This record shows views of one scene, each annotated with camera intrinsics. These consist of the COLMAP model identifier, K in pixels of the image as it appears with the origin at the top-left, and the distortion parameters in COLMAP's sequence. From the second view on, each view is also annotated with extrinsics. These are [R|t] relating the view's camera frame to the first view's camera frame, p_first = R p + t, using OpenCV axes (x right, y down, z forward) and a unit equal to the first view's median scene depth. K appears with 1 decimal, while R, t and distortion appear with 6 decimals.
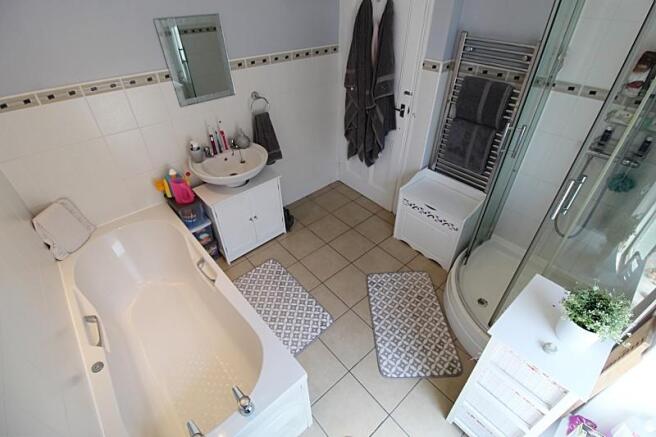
lens RADIAL K [[307.0, 0, 332.3], [0, 307.0, 210.2], [0, 0, 1]] dist [0.002376, -0.011442]
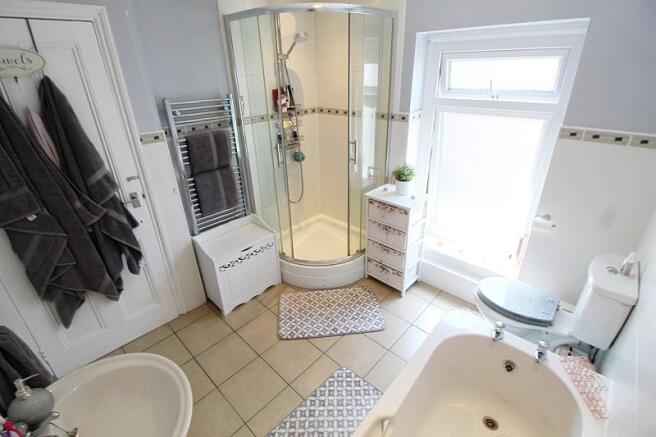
lens RADIAL K [[307.0, 0, 332.3], [0, 307.0, 210.2], [0, 0, 1]] dist [0.002376, -0.011442]
pose [[-0.085822, -0.420020, 0.903448, -0.576118], [0.615017, 0.691069, 0.379707, -0.311567], [-0.783829, 0.588223, 0.199011, 0.484450]]
